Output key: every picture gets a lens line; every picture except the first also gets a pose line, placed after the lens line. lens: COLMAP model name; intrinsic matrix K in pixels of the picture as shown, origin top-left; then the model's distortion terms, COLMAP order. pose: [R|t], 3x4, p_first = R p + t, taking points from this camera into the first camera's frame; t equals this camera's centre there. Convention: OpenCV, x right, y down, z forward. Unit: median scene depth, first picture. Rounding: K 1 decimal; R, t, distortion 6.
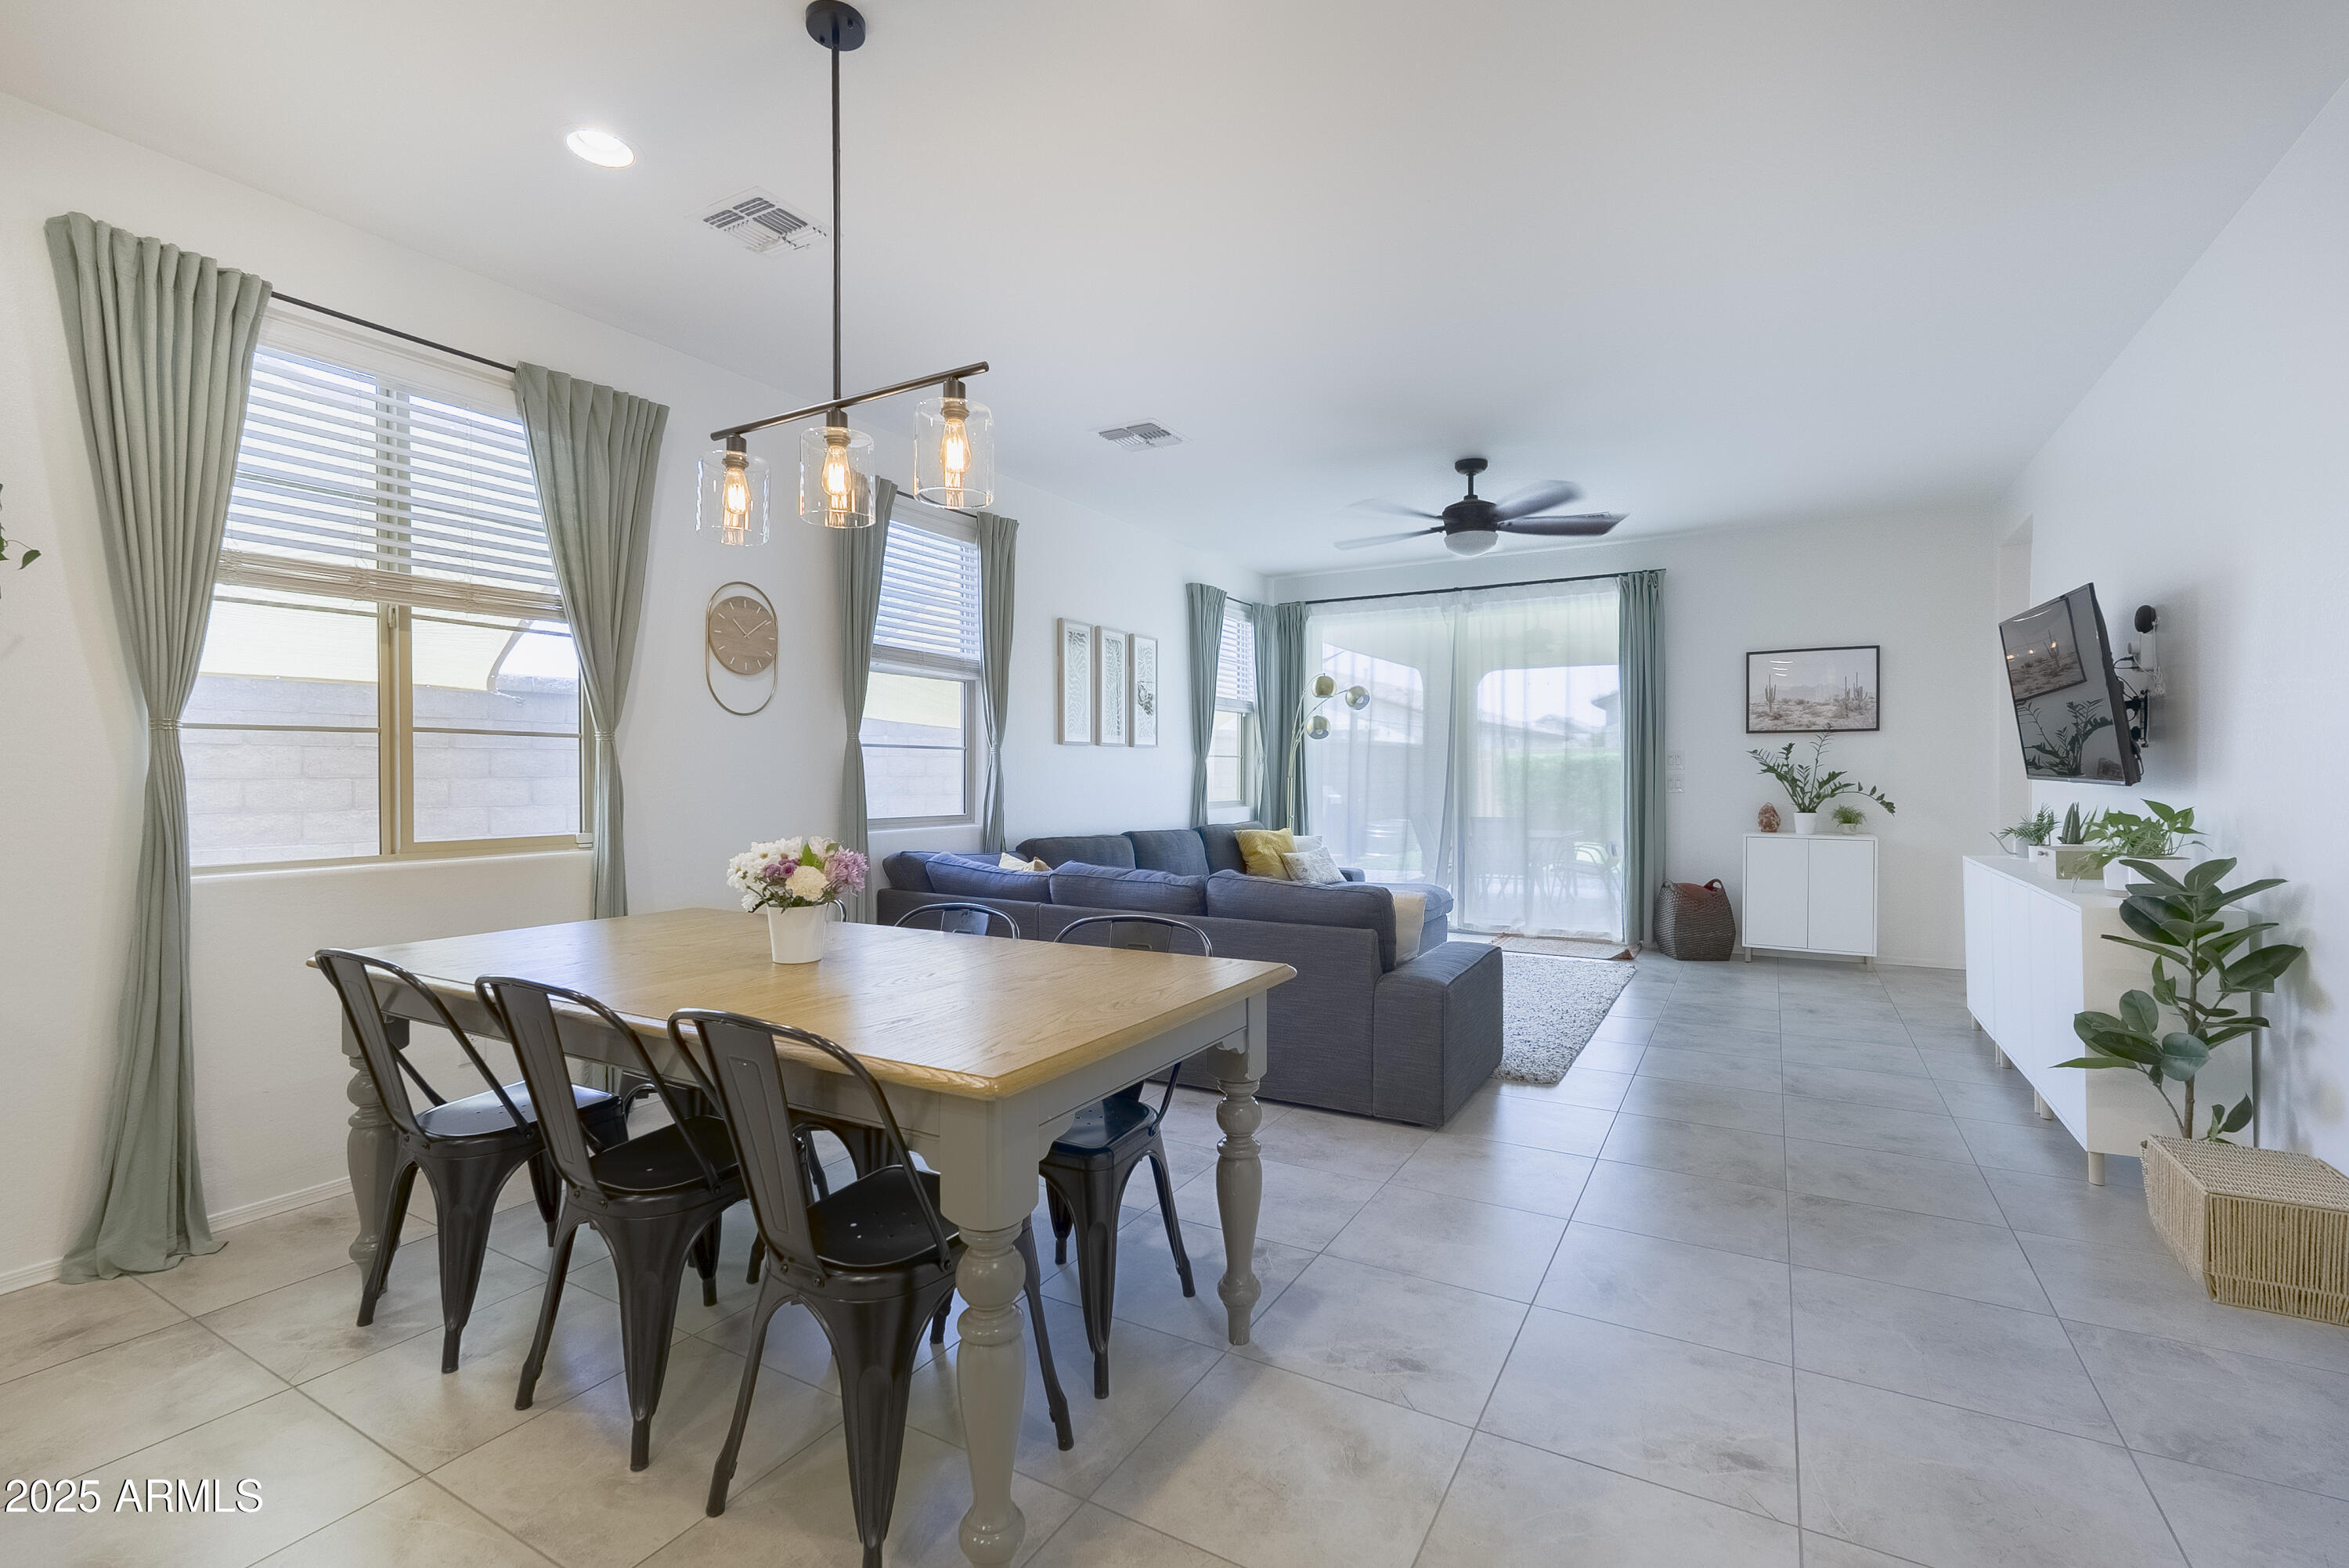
lens RADIAL K [[1057.1, 0, 1175.9], [0, 1057.1, 785.0], [0, 0, 1]] dist [-0.003344, 0.000060]
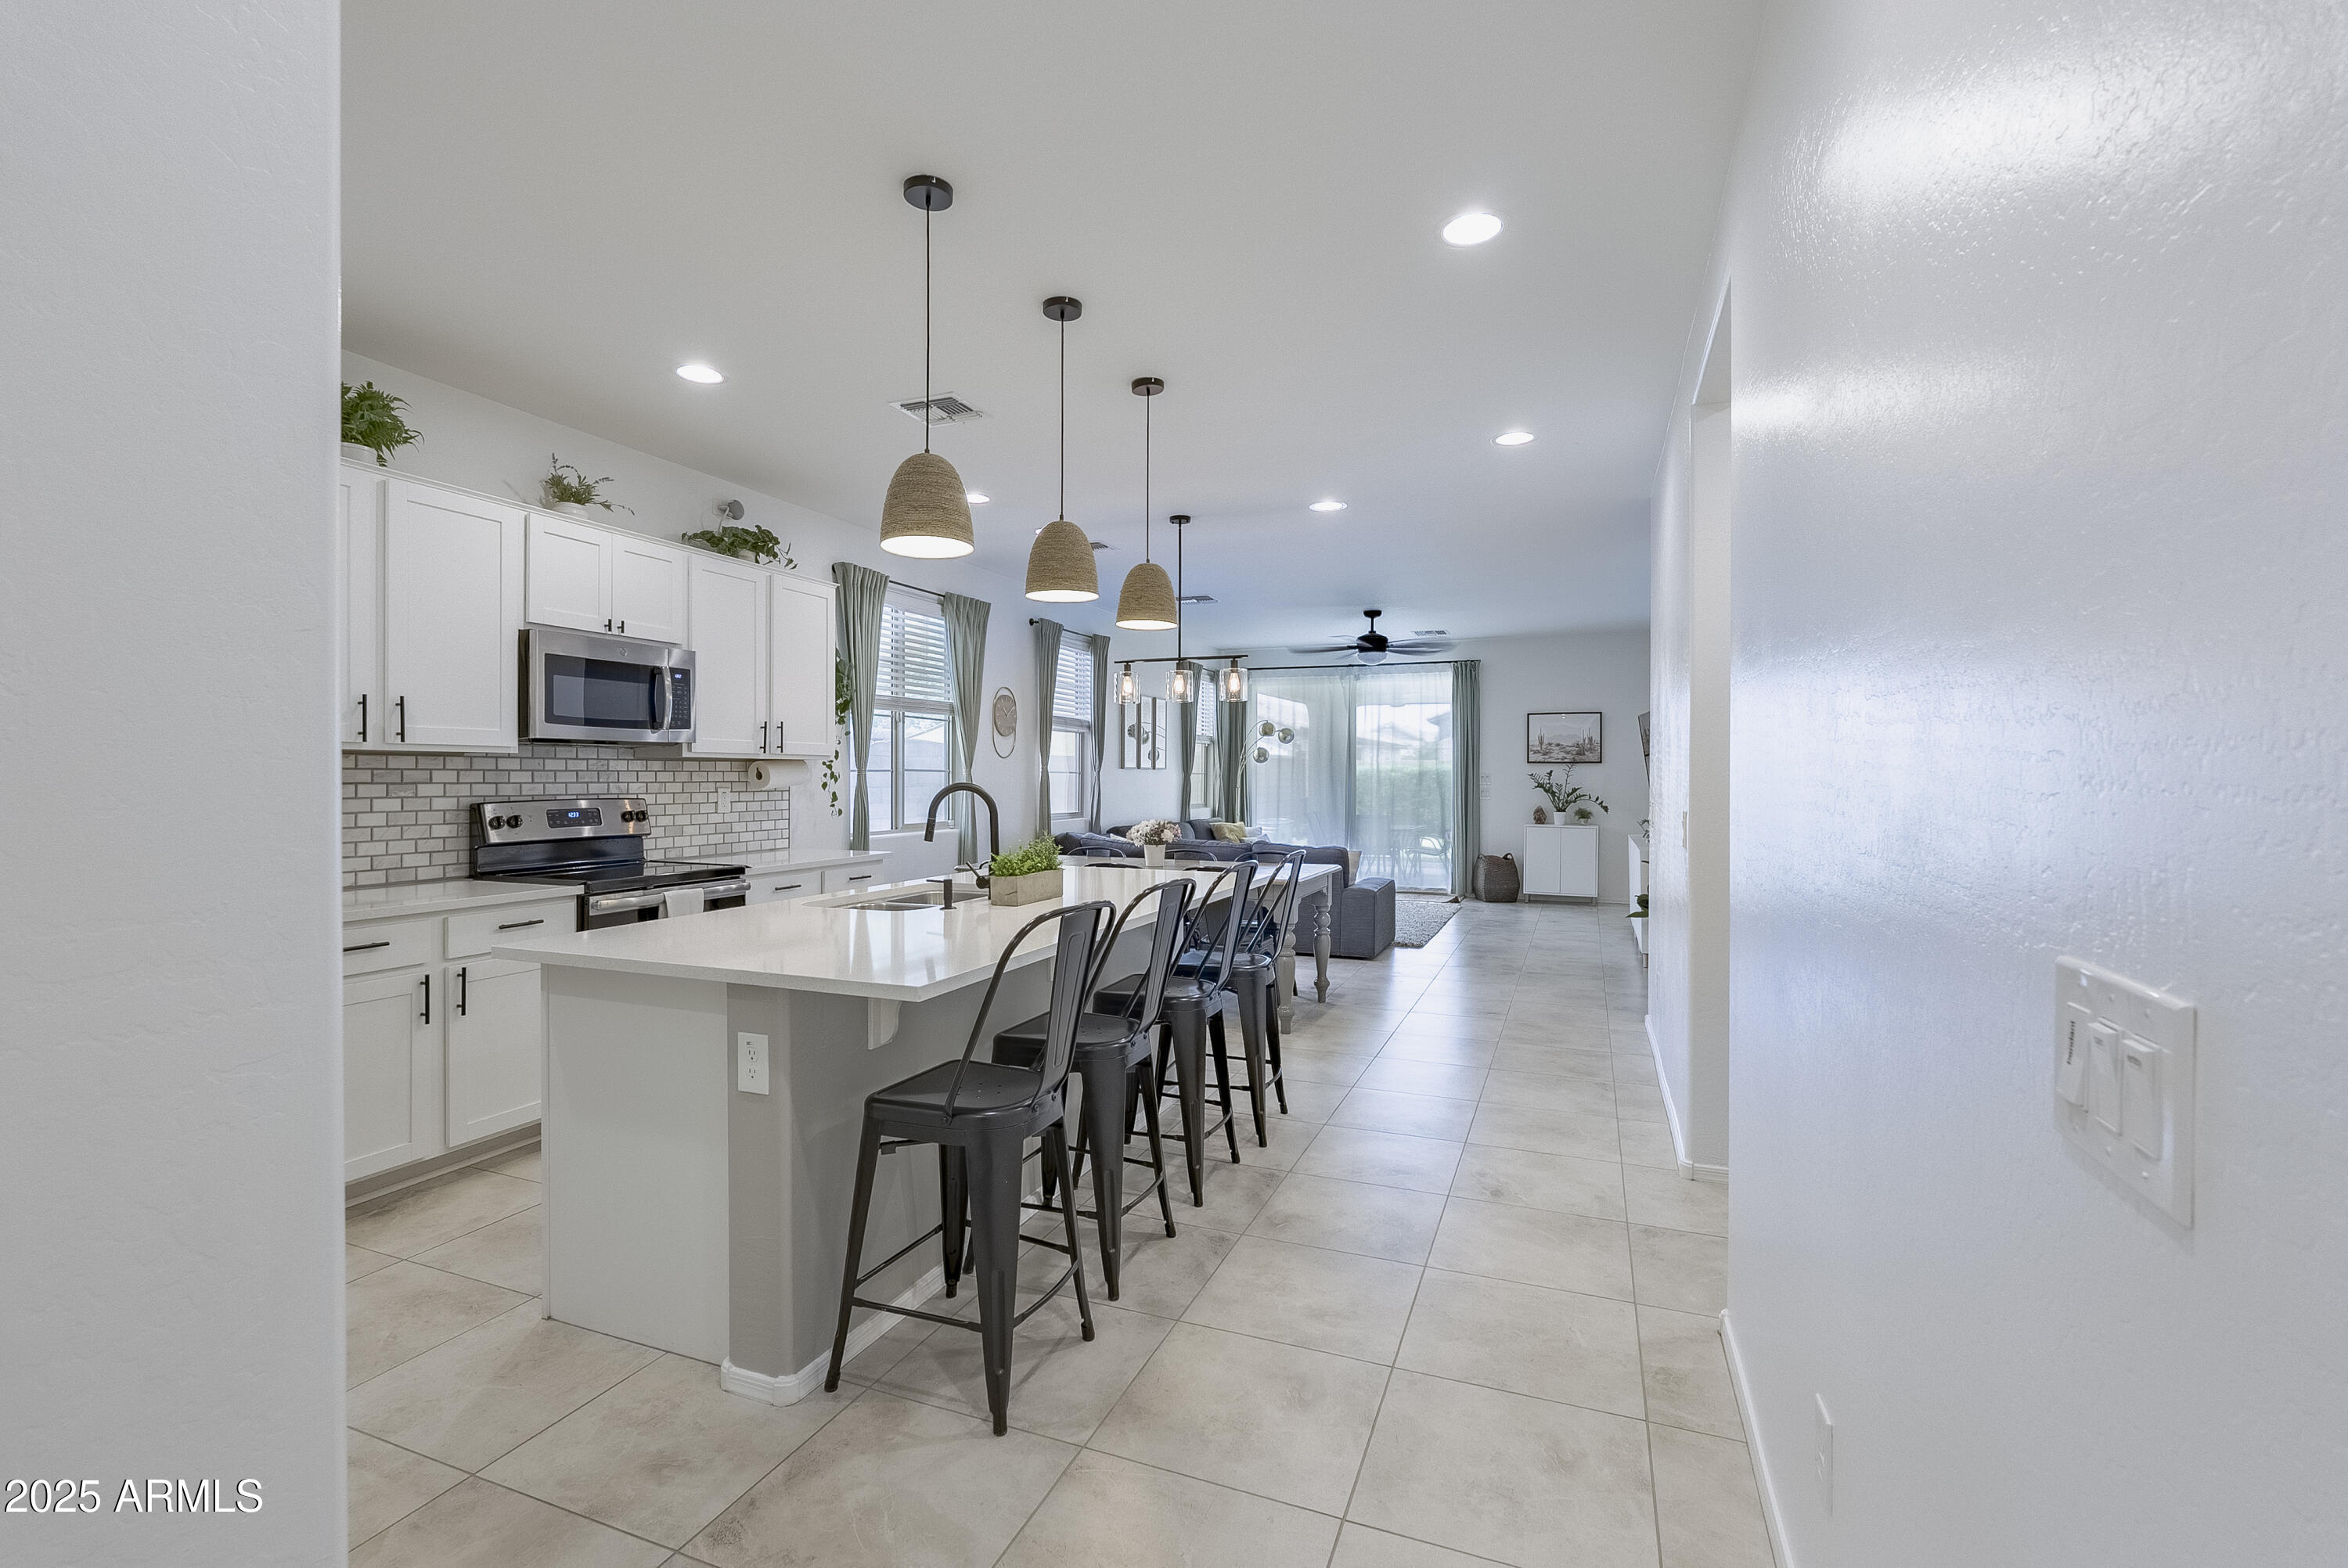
lens RADIAL K [[1056.6, 0, 1155.1], [0, 1056.6, 789.7], [0, 0, 1]] dist [-0.003344, 0.000060]
pose [[0.992106, 0.004029, 0.125338, -0.255752], [-0.004363, 0.999988, 0.002389, -0.010441], [-0.125327, -0.002917, 0.992111, -0.598114]]
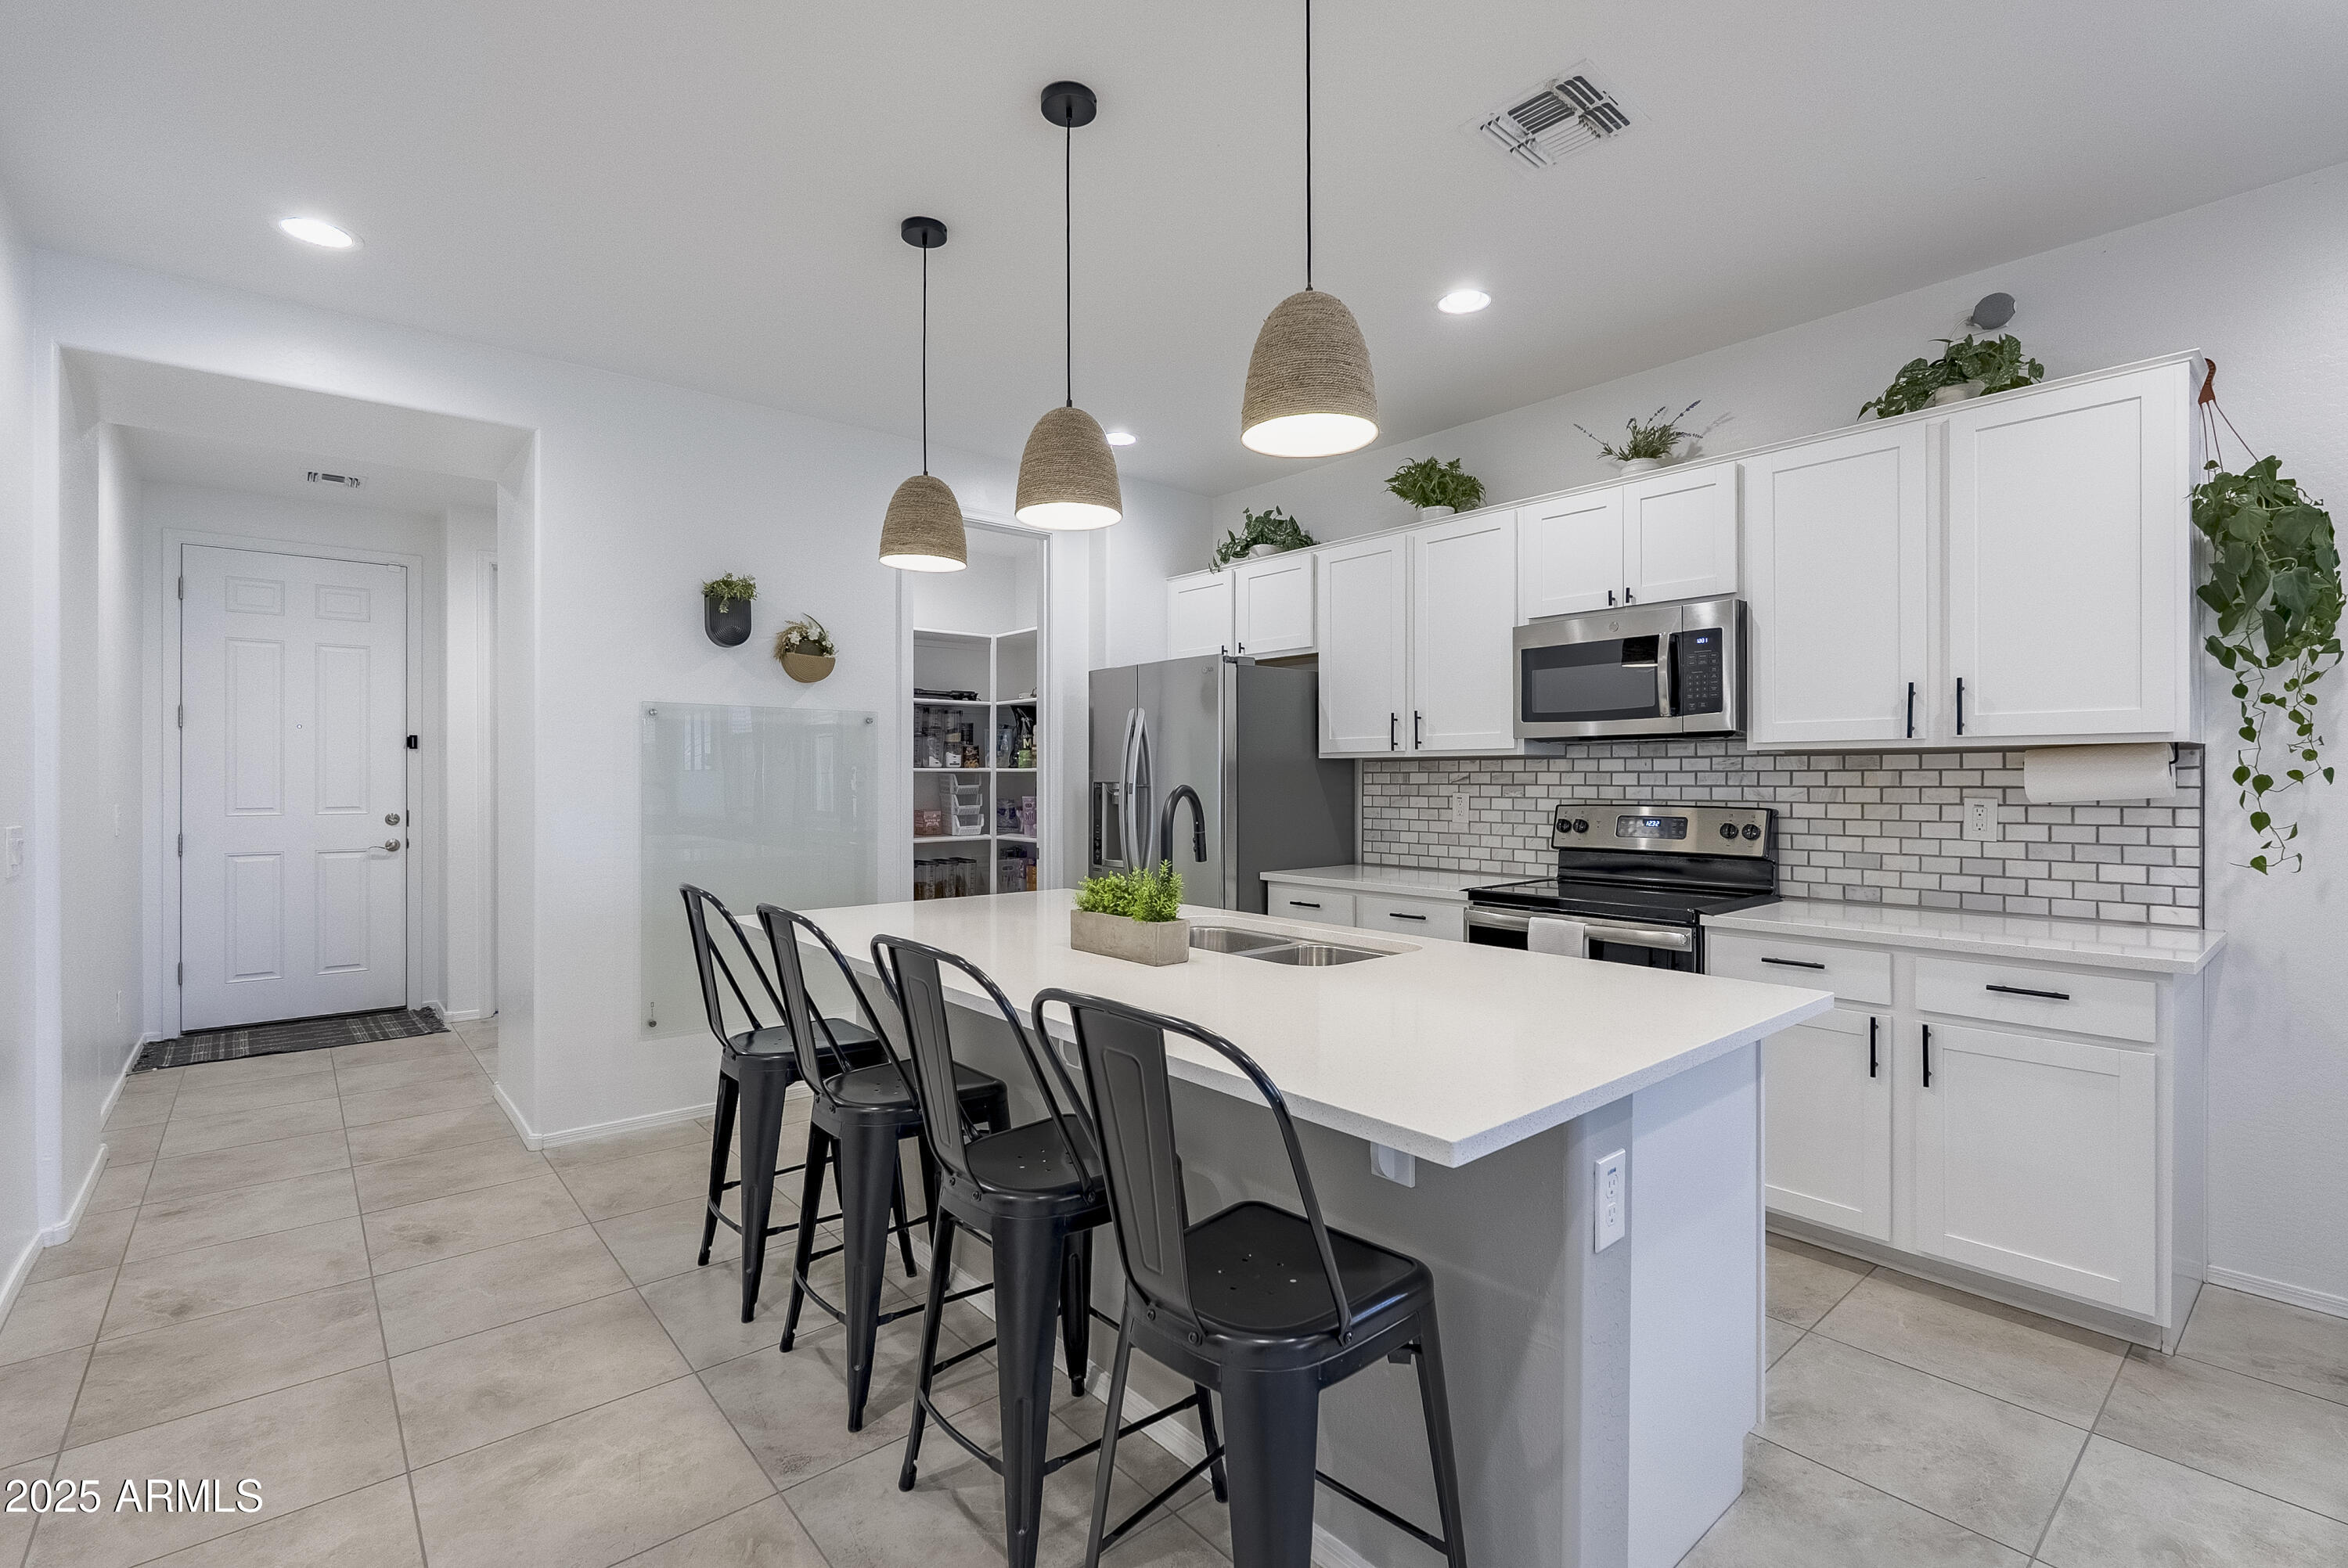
lens RADIAL K [[1056.6, 0, 1178.4], [0, 1056.6, 783.6], [0, 0, 1]] dist [-0.003344, 0.000060]
pose [[-0.345847, 0.008656, -0.938251, 0.100329], [-0.007693, 0.999898, 0.012060, -0.018105], [0.938259, 0.011389, -0.345746, 0.105050]]
